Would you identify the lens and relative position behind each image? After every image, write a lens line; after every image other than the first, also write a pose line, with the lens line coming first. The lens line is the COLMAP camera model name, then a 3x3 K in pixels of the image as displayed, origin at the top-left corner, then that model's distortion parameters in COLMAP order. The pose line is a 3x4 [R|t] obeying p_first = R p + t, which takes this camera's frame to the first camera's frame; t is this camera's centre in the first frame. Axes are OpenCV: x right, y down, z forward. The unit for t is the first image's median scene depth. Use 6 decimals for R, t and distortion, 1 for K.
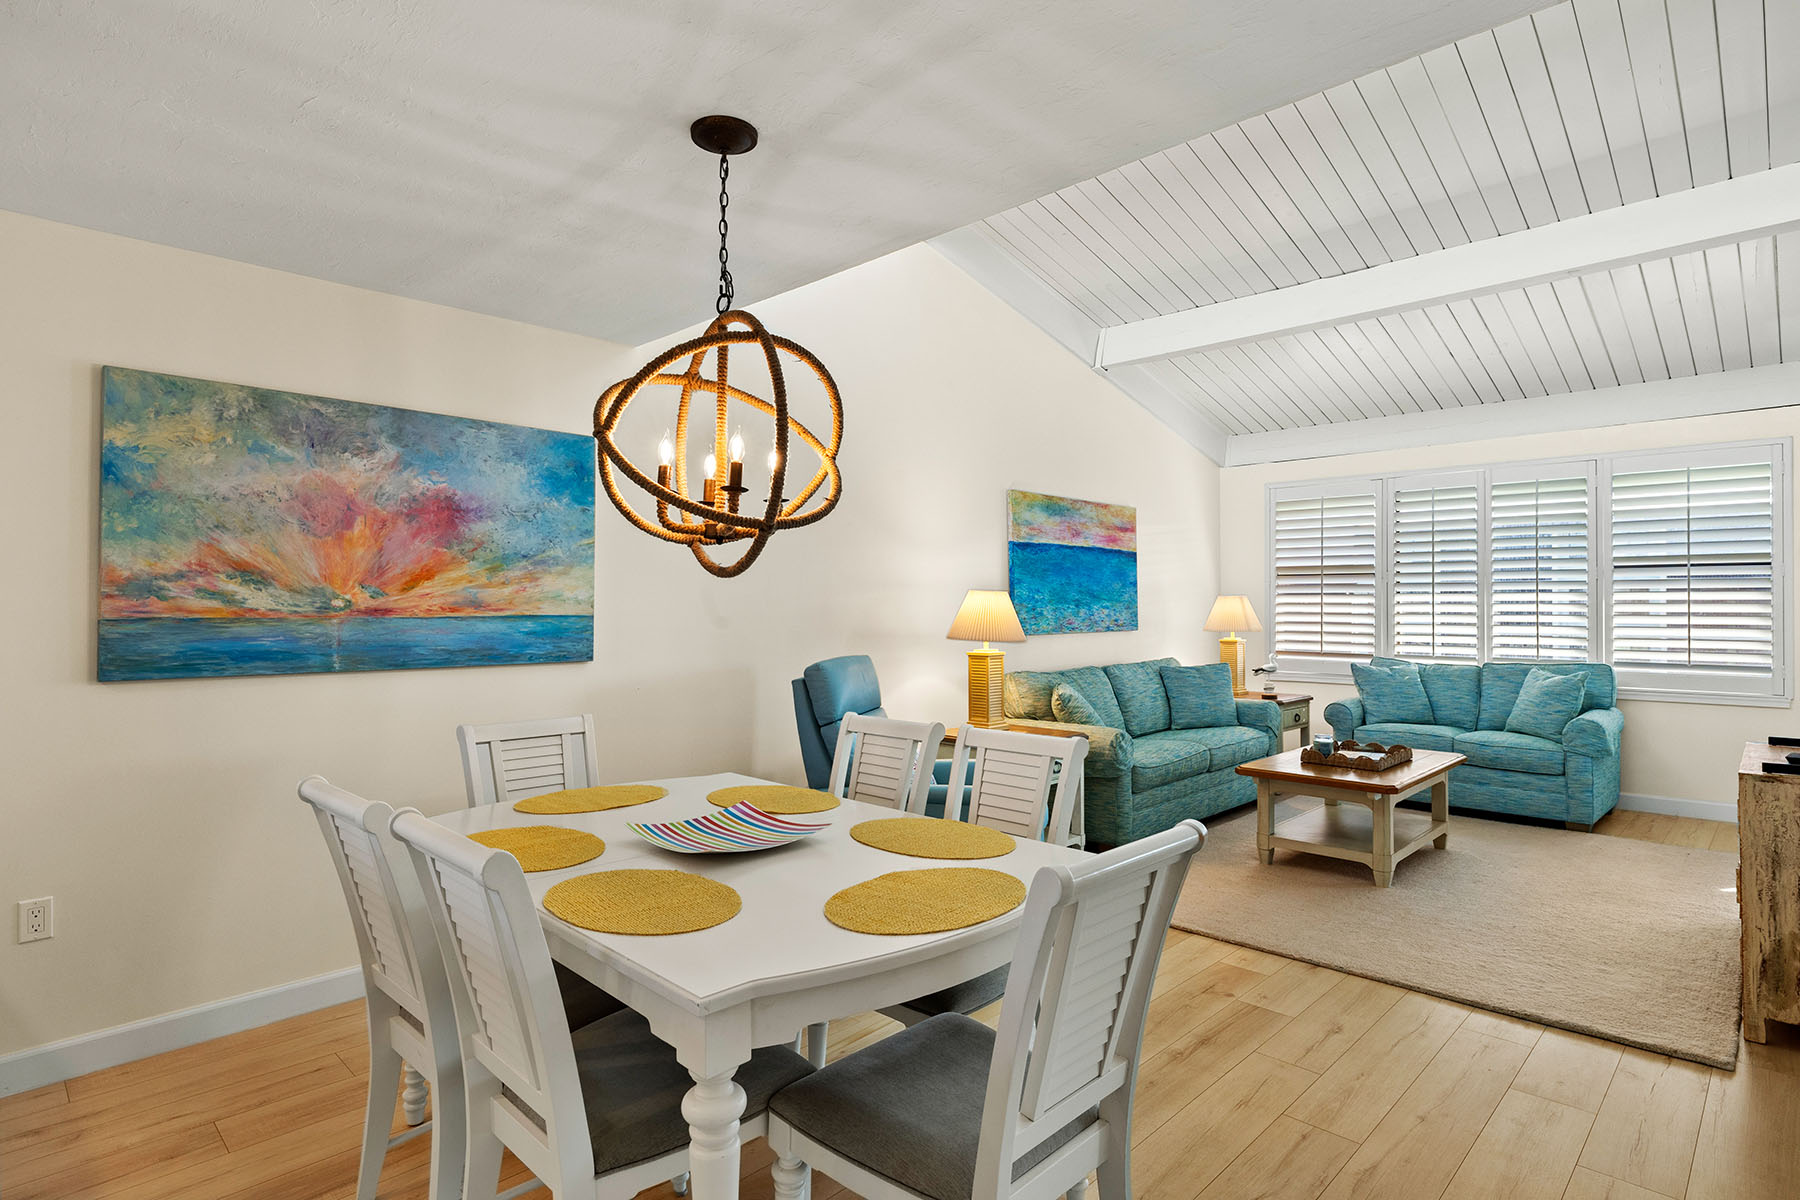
lens RADIAL K [[922.7, 0, 897.2], [0, 922.7, 594.6], [0, 0, 1]] dist [-0.003171, 0.000386]
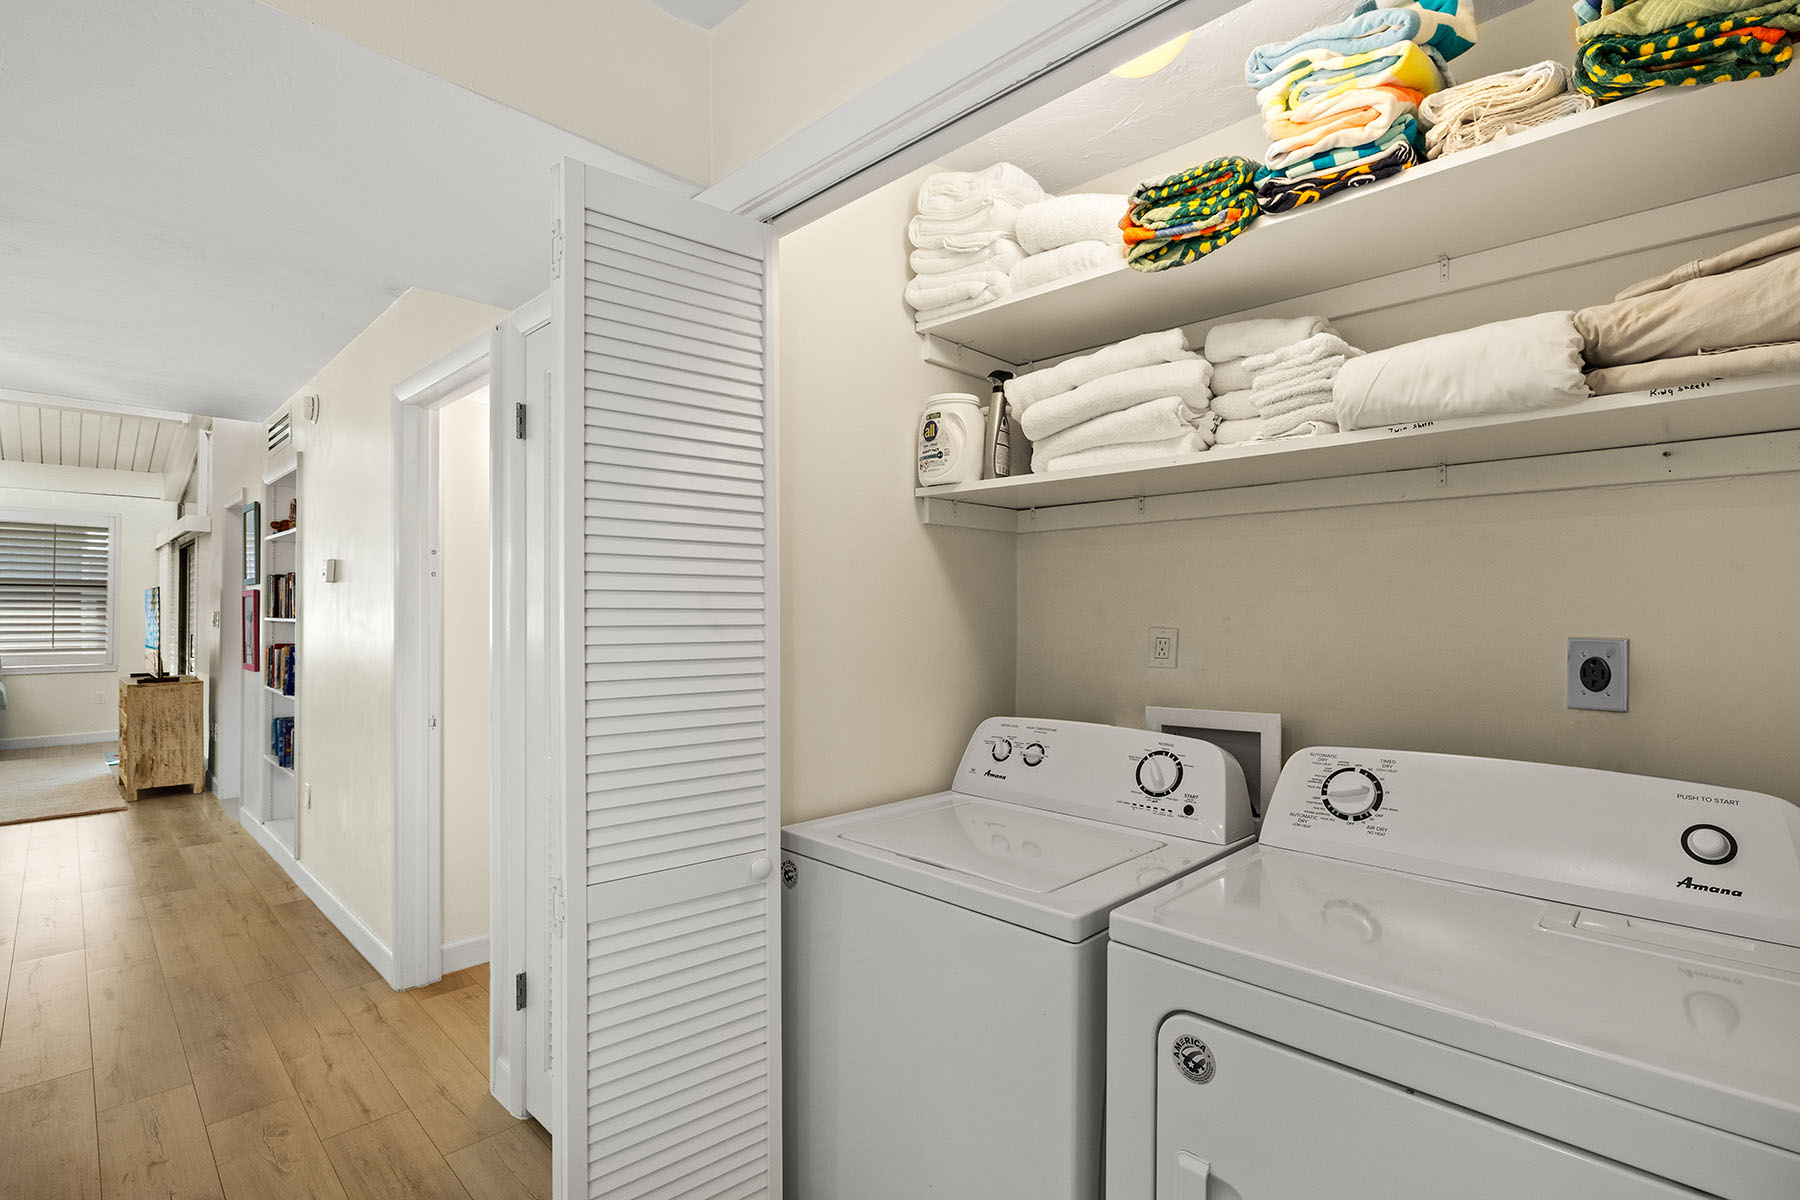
lens RADIAL K [[814.9, 0, 897.1], [0, 814.9, 610.2], [0, 0, 1]] dist [-0.002263, 0.000878]
pose [[-0.005722, 0.005196, 0.999970, -0.935831], [-0.013528, 0.999895, -0.005273, -0.004198], [-0.999892, -0.013558, -0.005651, -0.750037]]
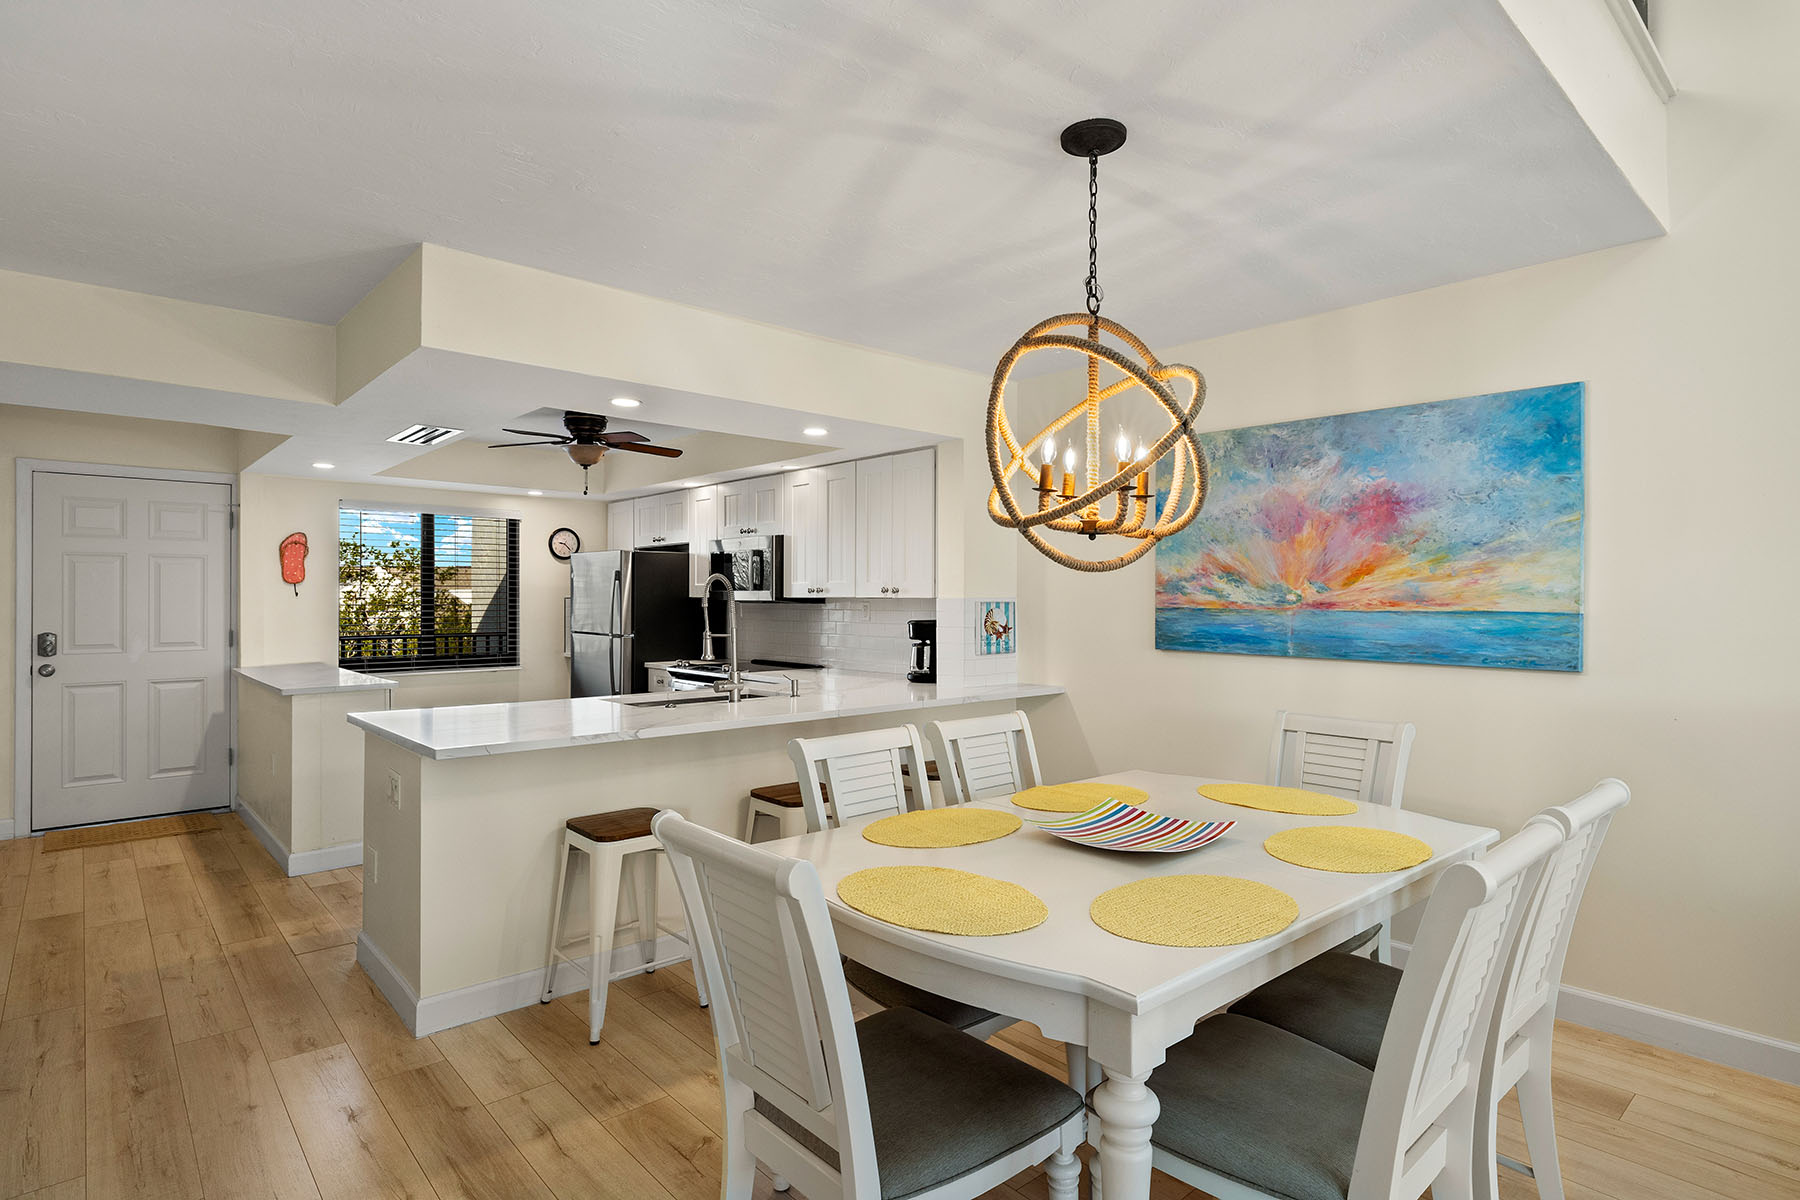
lens RADIAL K [[922.7, 0, 899.5], [0, 922.7, 593.6], [0, 0, 1]] dist [-0.003171, 0.000386]
pose [[-0.066521, -0.006219, -0.997766, 0.541049], [0.007932, 0.999946, -0.006761, 0.007891], [0.997754, -0.008364, -0.066468, 0.544179]]
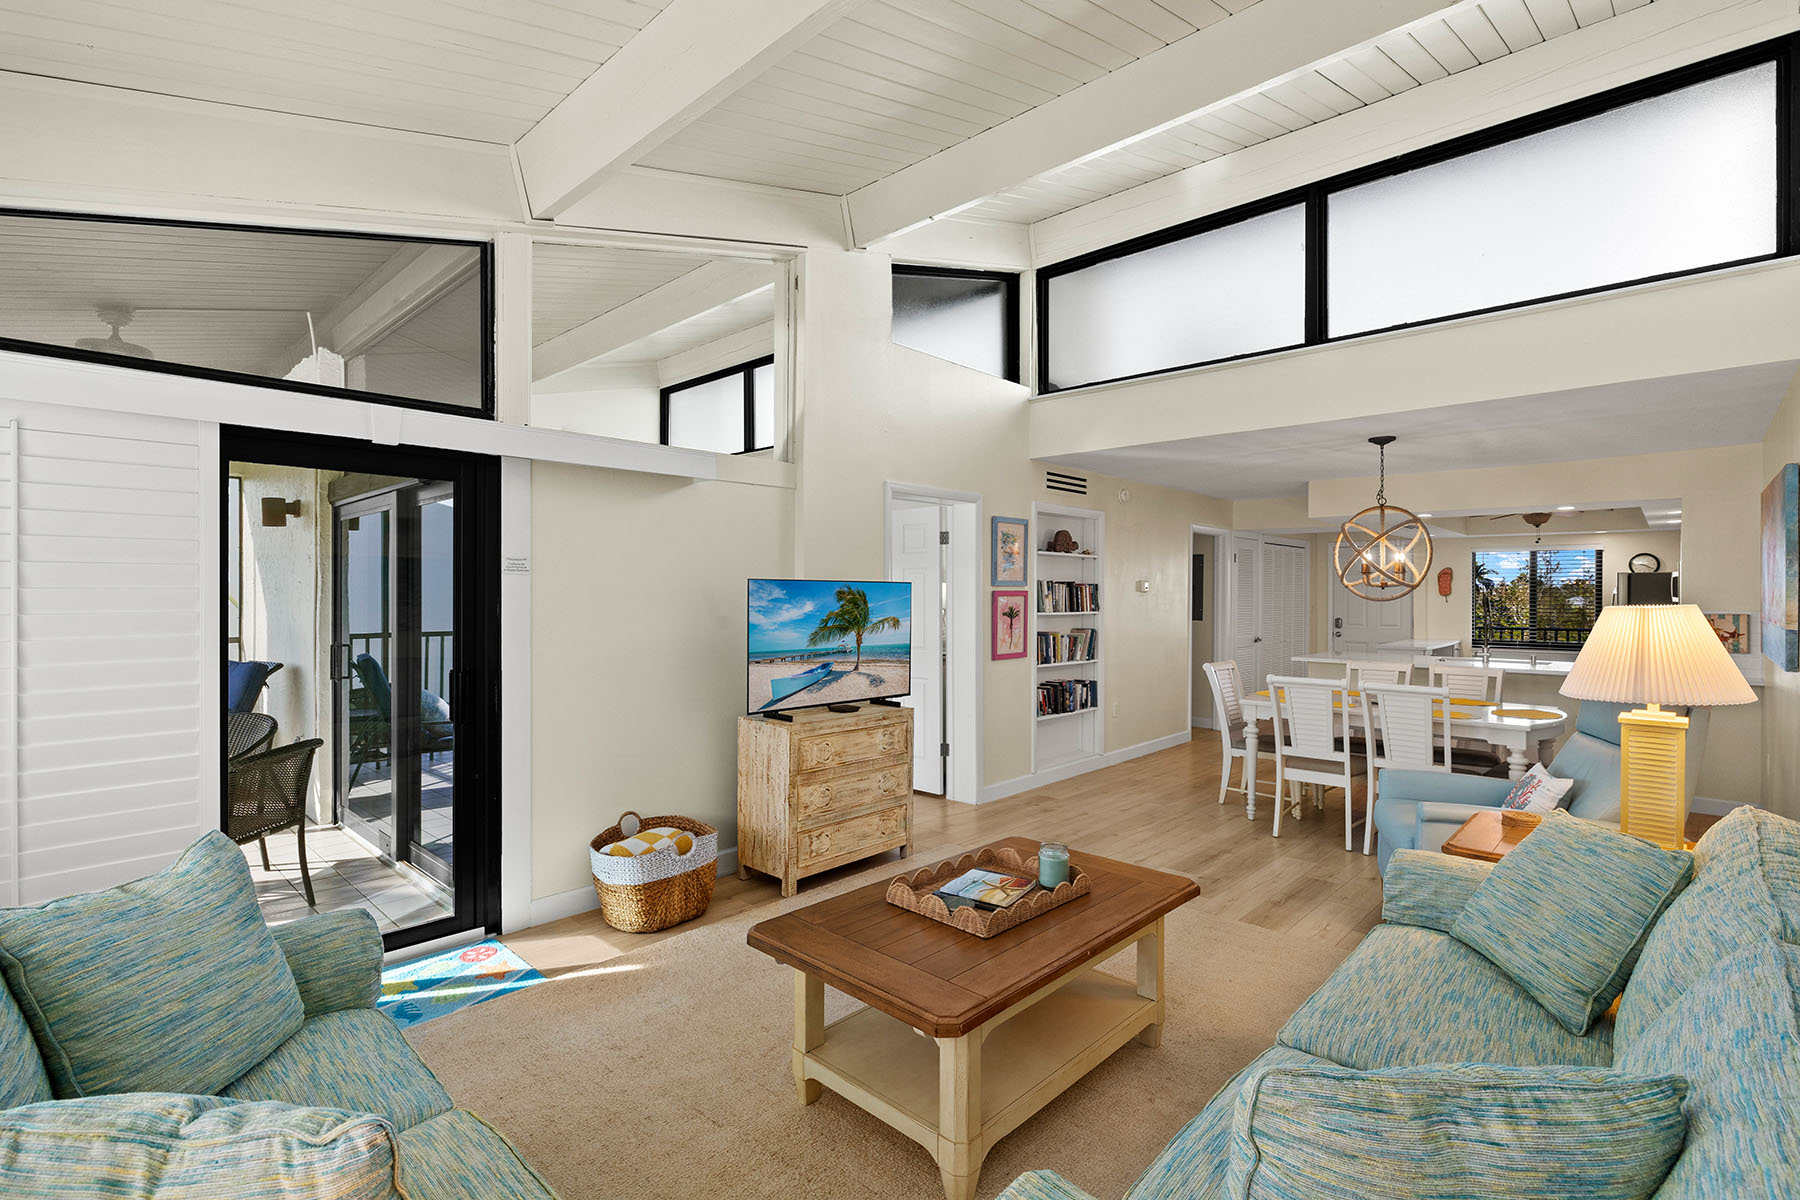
lens RADIAL K [[831.6, 0, 904.1], [0, 831.6, 599.1], [0, 0, 1]] dist [-0.004284, -0.000766]
pose [[-0.999854, -0.002944, -0.016819, 0.814063], [-0.002916, 0.999994, -0.001684, -0.010105], [0.016824, -0.001635, -0.999857, 2.202329]]
